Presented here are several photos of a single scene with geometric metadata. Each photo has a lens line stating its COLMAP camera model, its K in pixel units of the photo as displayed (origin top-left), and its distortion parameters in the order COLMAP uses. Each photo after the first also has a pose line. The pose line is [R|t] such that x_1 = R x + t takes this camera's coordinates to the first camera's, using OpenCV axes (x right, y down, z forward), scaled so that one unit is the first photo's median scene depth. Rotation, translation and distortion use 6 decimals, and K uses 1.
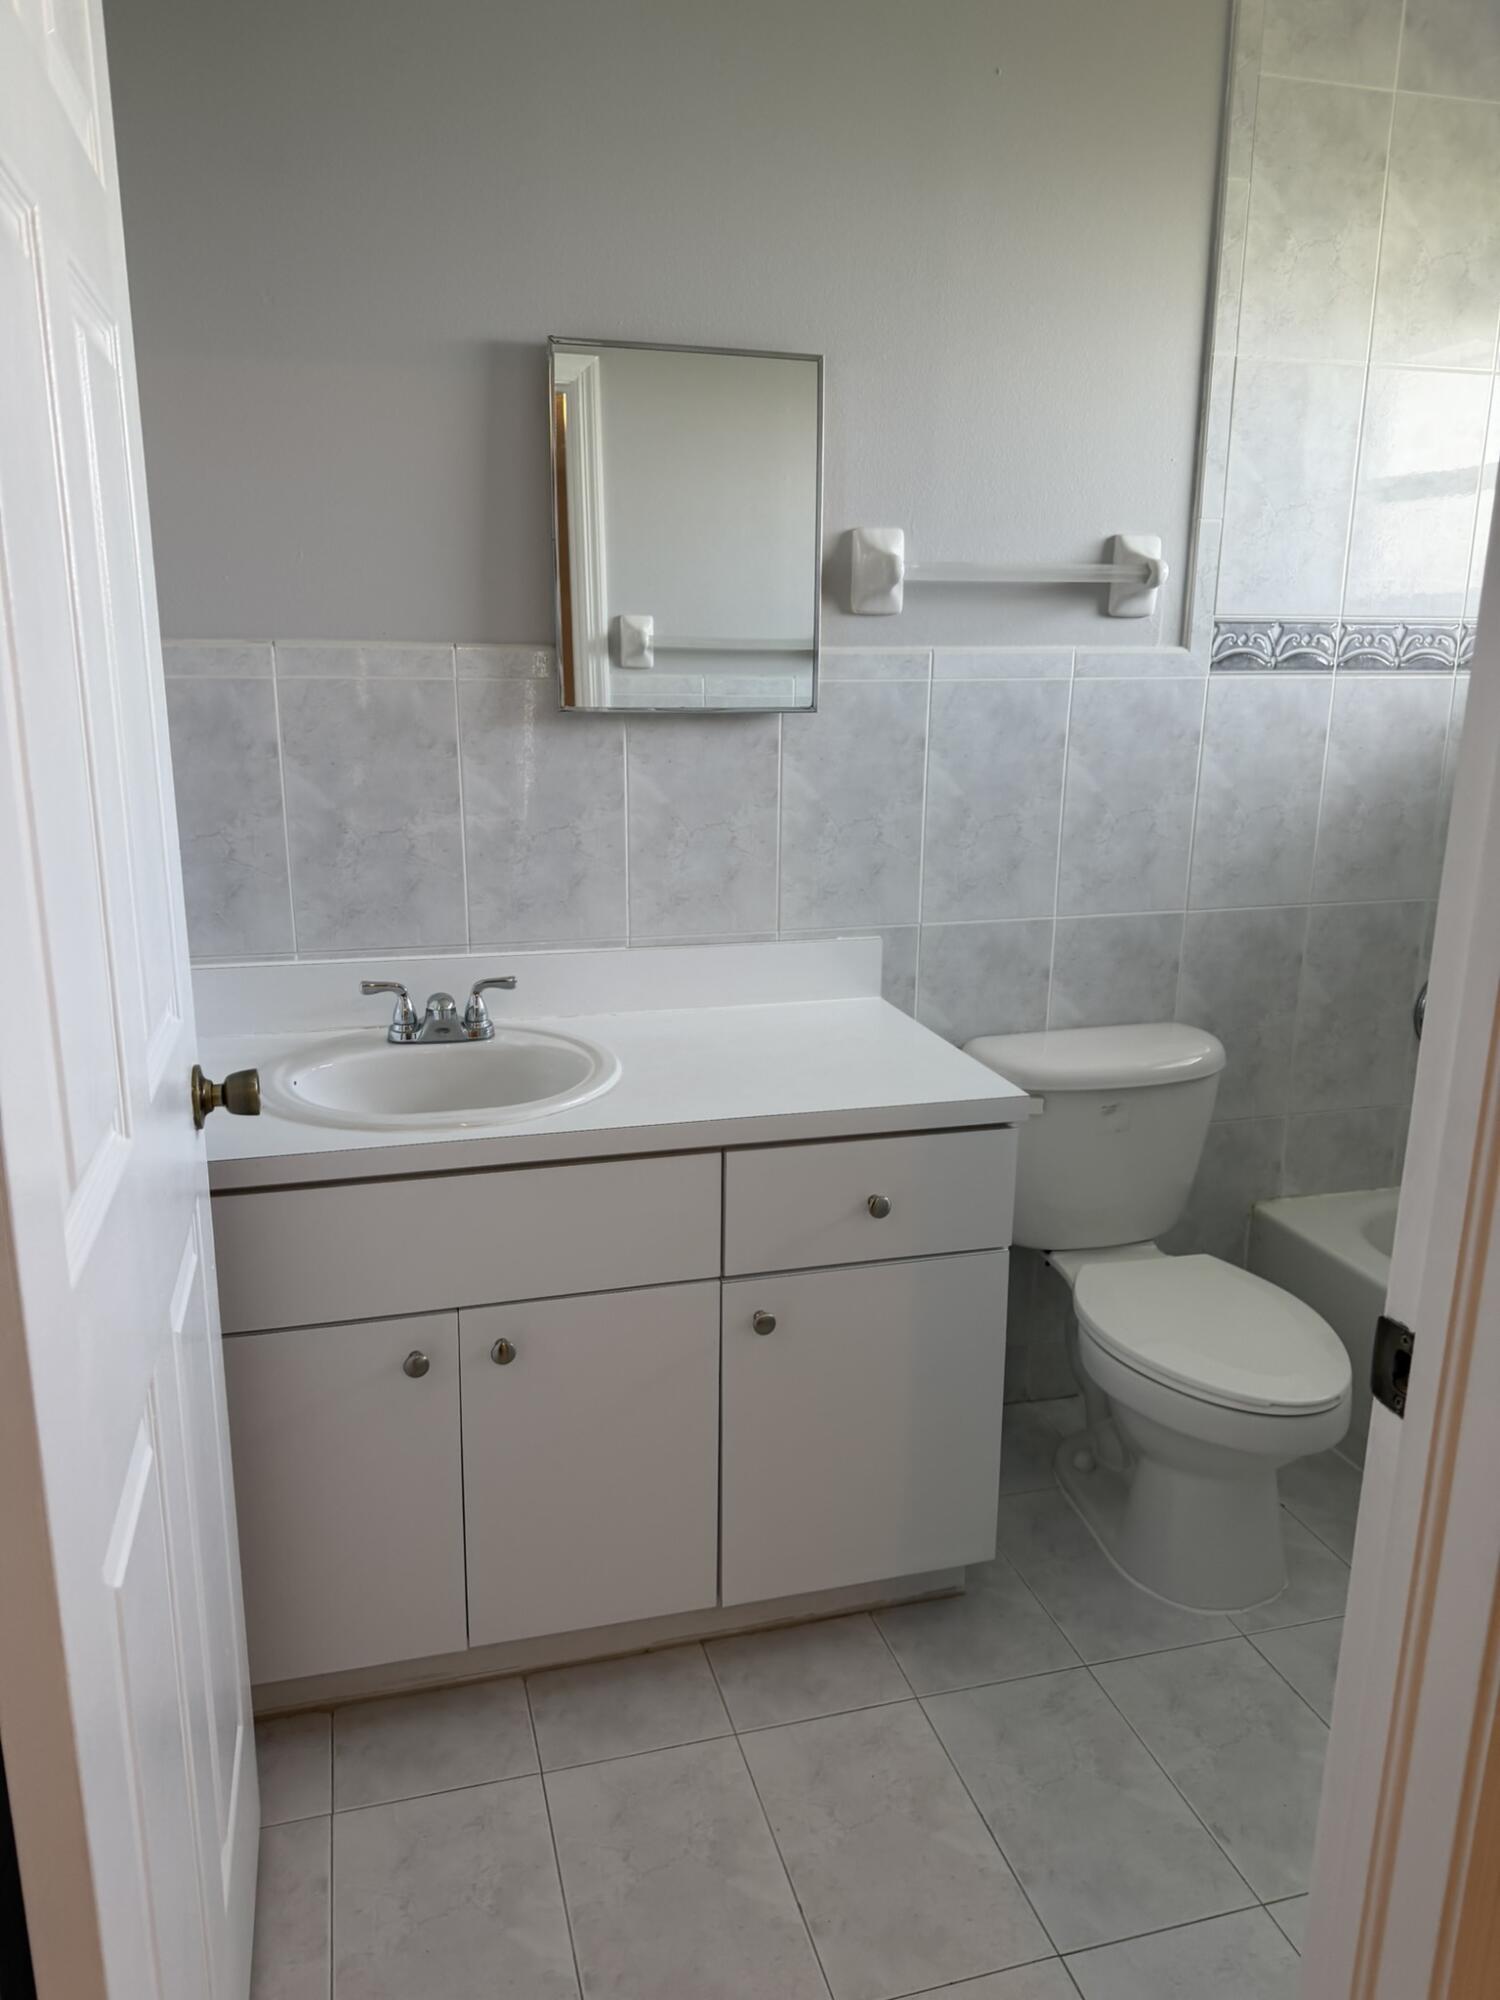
lens RADIAL K [[1427.2, 0, 754.6], [0, 1427.2, 1002.3], [0, 0, 1]] dist [0.004175, -0.008444]
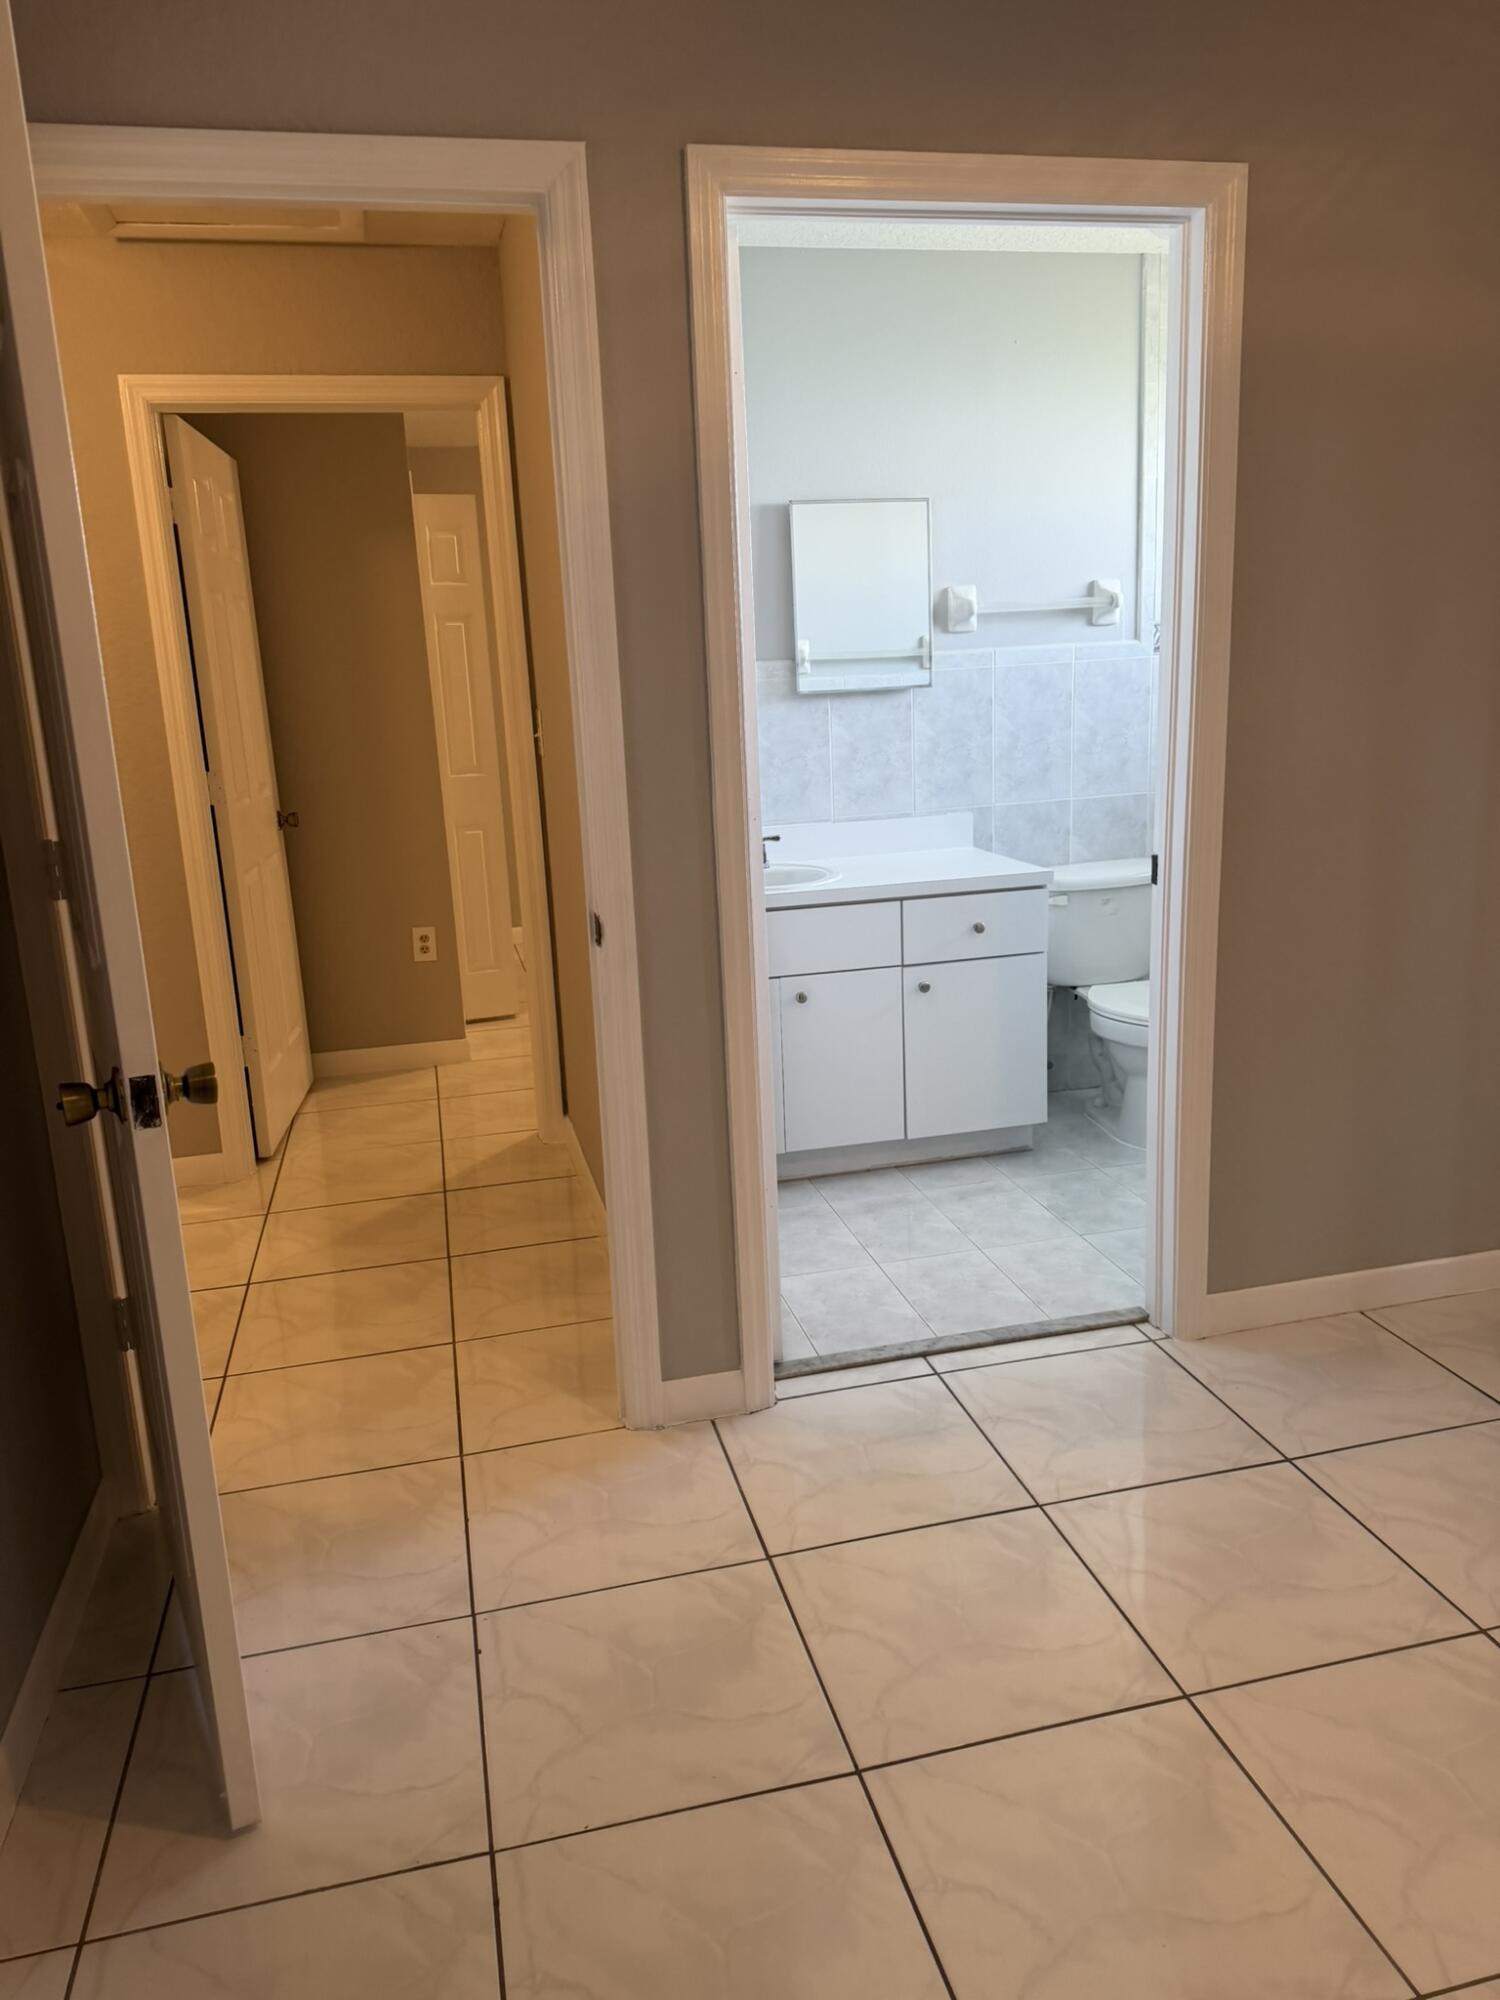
lens RADIAL K [[1427.2, 0, 740.2], [0, 1427.2, 995.6], [0, 0, 1]] dist [0.004175, -0.008444]
pose [[0.997222, -0.041818, -0.061643, -0.105436], [0.040869, 0.999027, -0.016574, 0.212474], [0.062276, 0.014008, 0.997961, -0.837951]]
